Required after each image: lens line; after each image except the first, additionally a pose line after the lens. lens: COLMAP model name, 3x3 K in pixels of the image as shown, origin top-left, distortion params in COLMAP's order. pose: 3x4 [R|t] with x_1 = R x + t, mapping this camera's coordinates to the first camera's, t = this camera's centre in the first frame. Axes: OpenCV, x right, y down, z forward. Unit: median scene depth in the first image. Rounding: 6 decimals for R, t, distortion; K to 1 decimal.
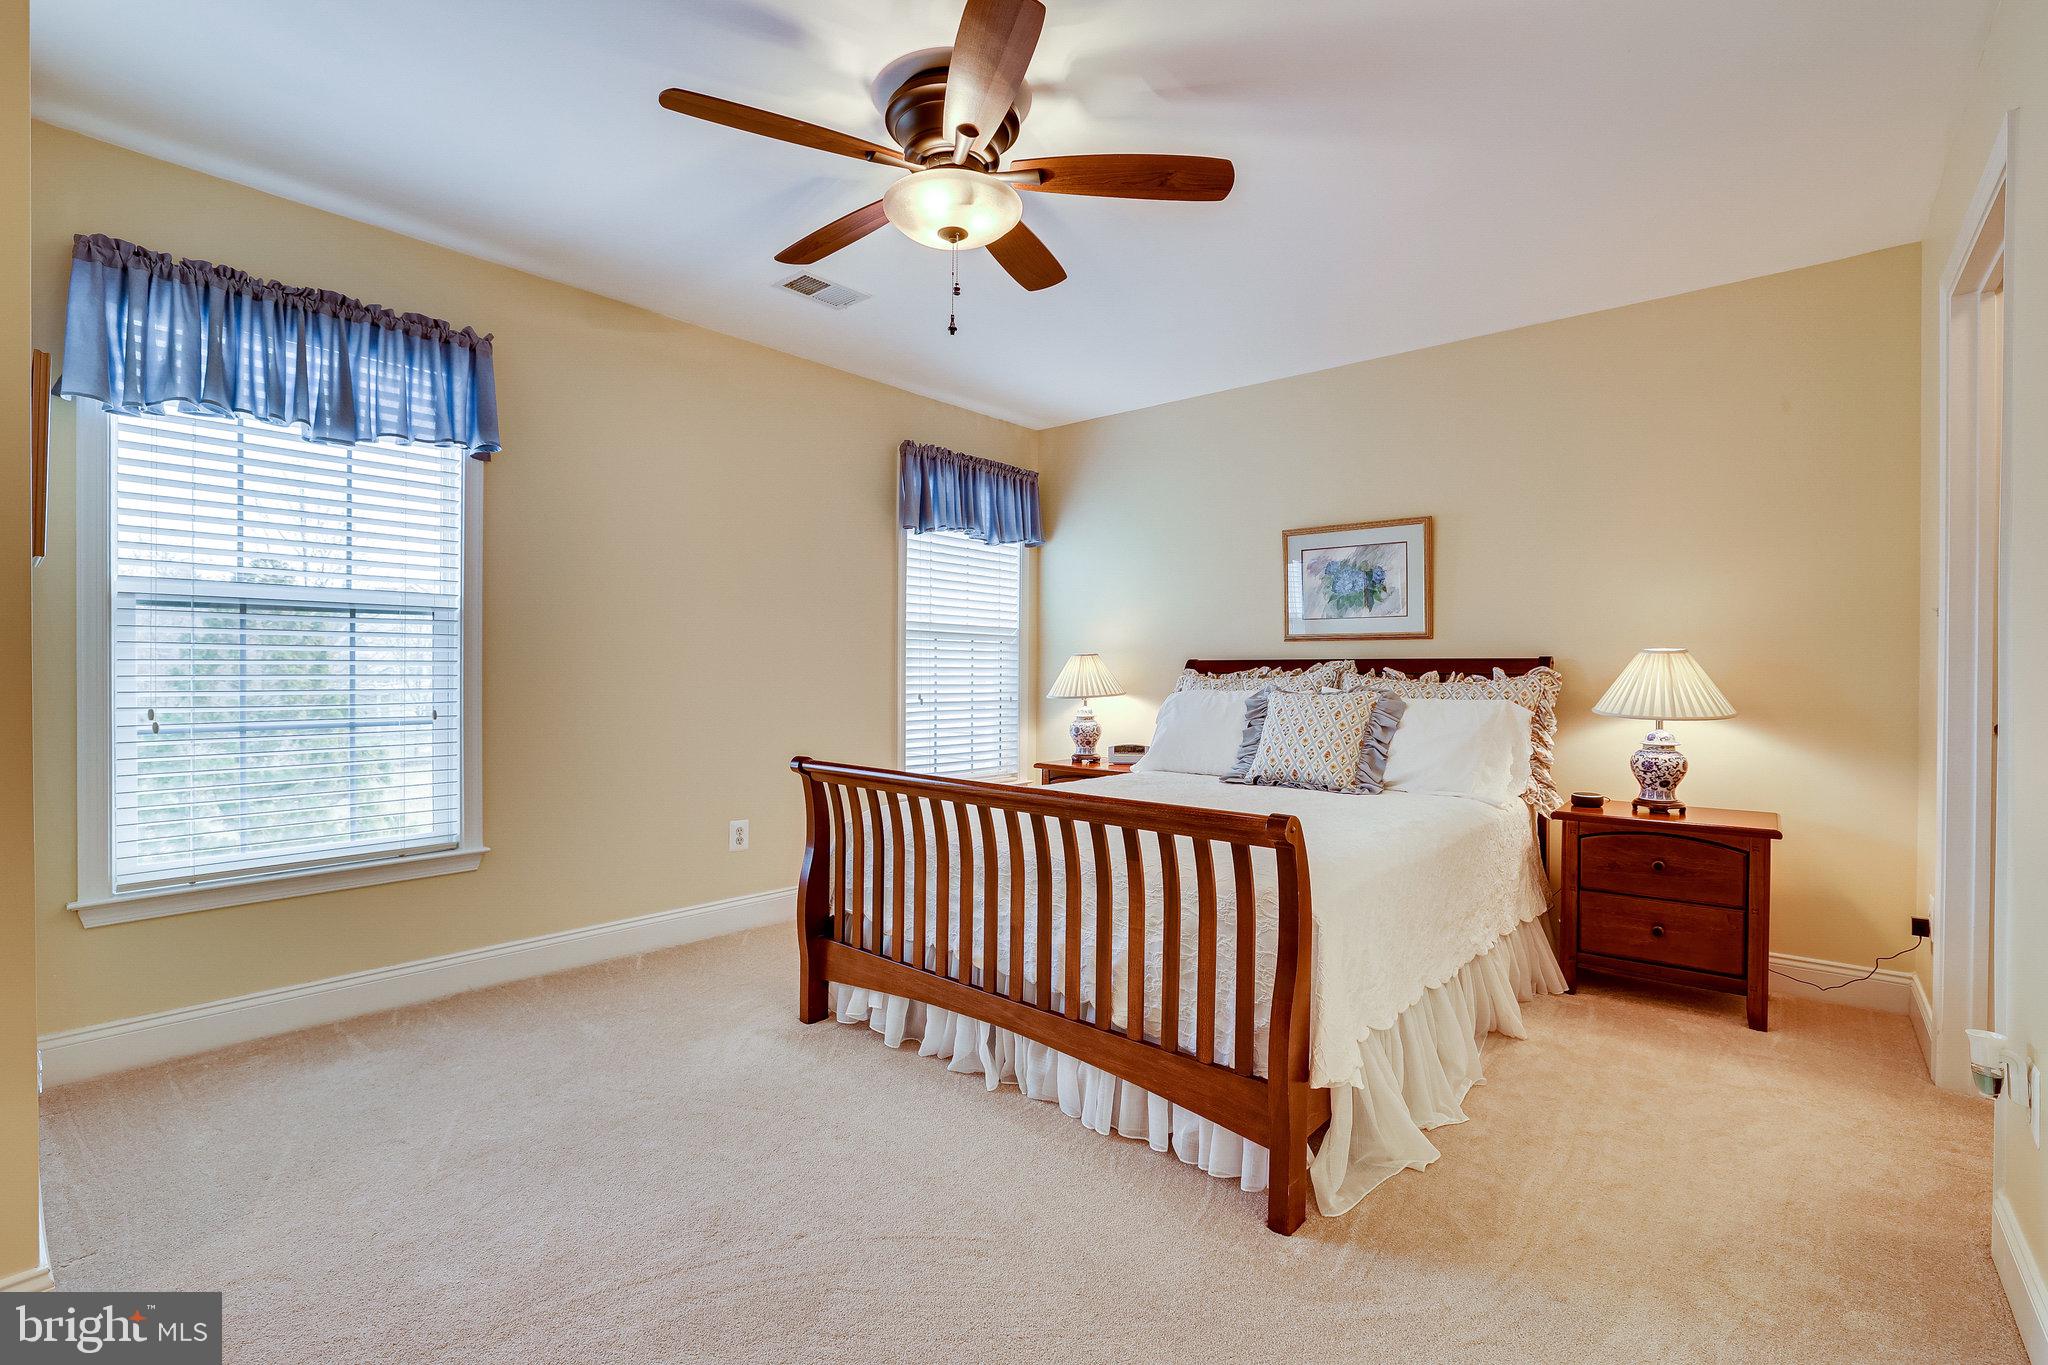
lens RADIAL K [[913.3, 0, 1013.0], [0, 913.3, 675.4], [0, 0, 1]] dist [-0.047584, 0.022064]
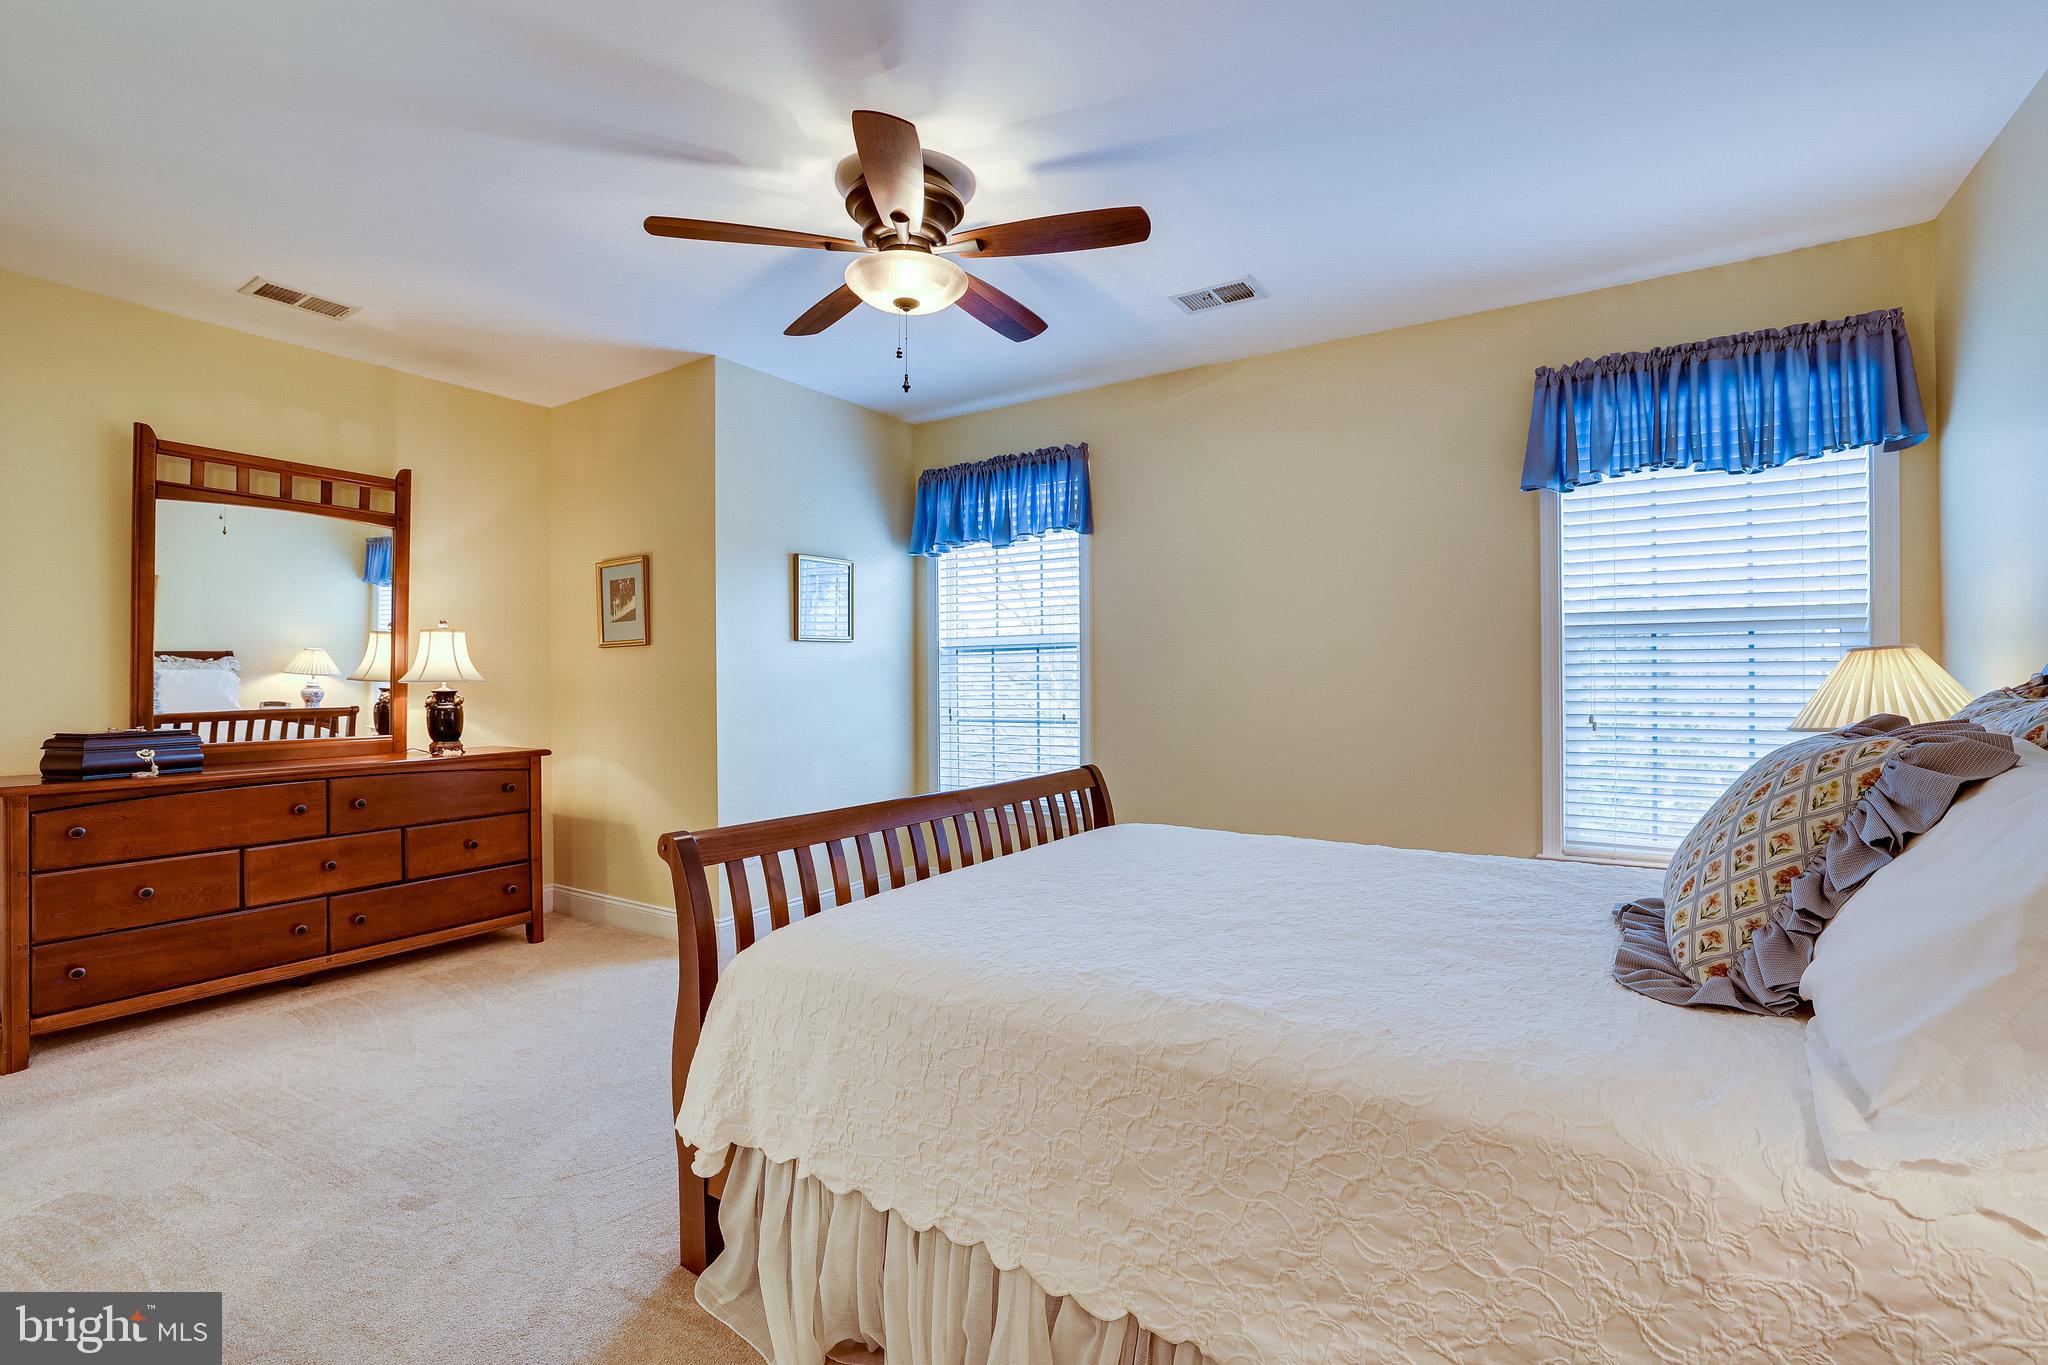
lens RADIAL K [[913.3, 0, 1013.0], [0, 913.3, 675.4], [0, 0, 1]] dist [-0.047584, 0.022064]
pose [[0.142392, -0.029448, -0.989372, 0.809957], [-0.009434, 0.999472, -0.031107, 0.023609], [0.989765, 0.013763, 0.142039, 0.722313]]
